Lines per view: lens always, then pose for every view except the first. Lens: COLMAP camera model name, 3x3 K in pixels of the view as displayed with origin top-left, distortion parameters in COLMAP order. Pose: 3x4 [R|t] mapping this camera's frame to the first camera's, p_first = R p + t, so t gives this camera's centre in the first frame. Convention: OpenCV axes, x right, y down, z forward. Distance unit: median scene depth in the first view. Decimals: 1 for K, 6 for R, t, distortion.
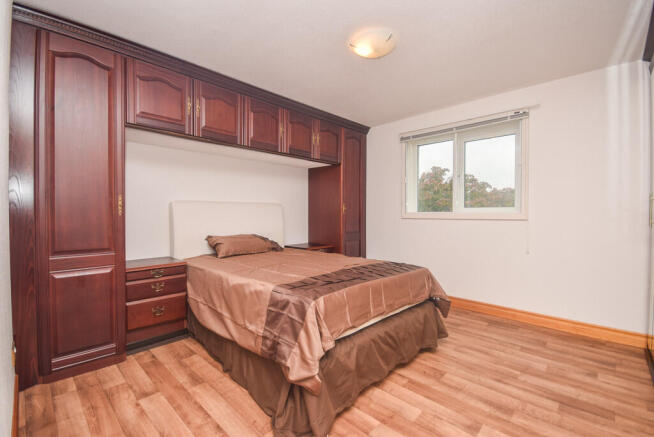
lens RADIAL K [[283.6, 0, 320.7], [0, 283.6, 214.2], [0, 0, 1]] dist [-0.002593, -0.000930]
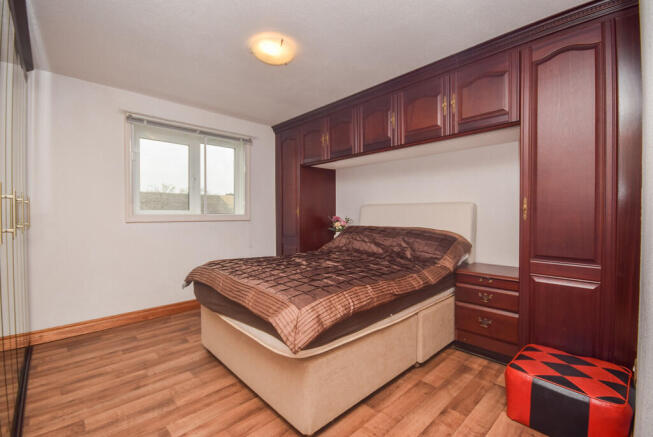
lens RADIAL K [[291.2, 0, 324.7], [0, 291.2, 218.3], [0, 0, 1]] dist [-0.003942, -0.000455]
pose [[0.040453, -0.012712, 0.999101, -0.392061], [0.003609, 0.999914, 0.012577, -0.003470], [-0.999175, 0.003097, 0.040496, 0.370327]]
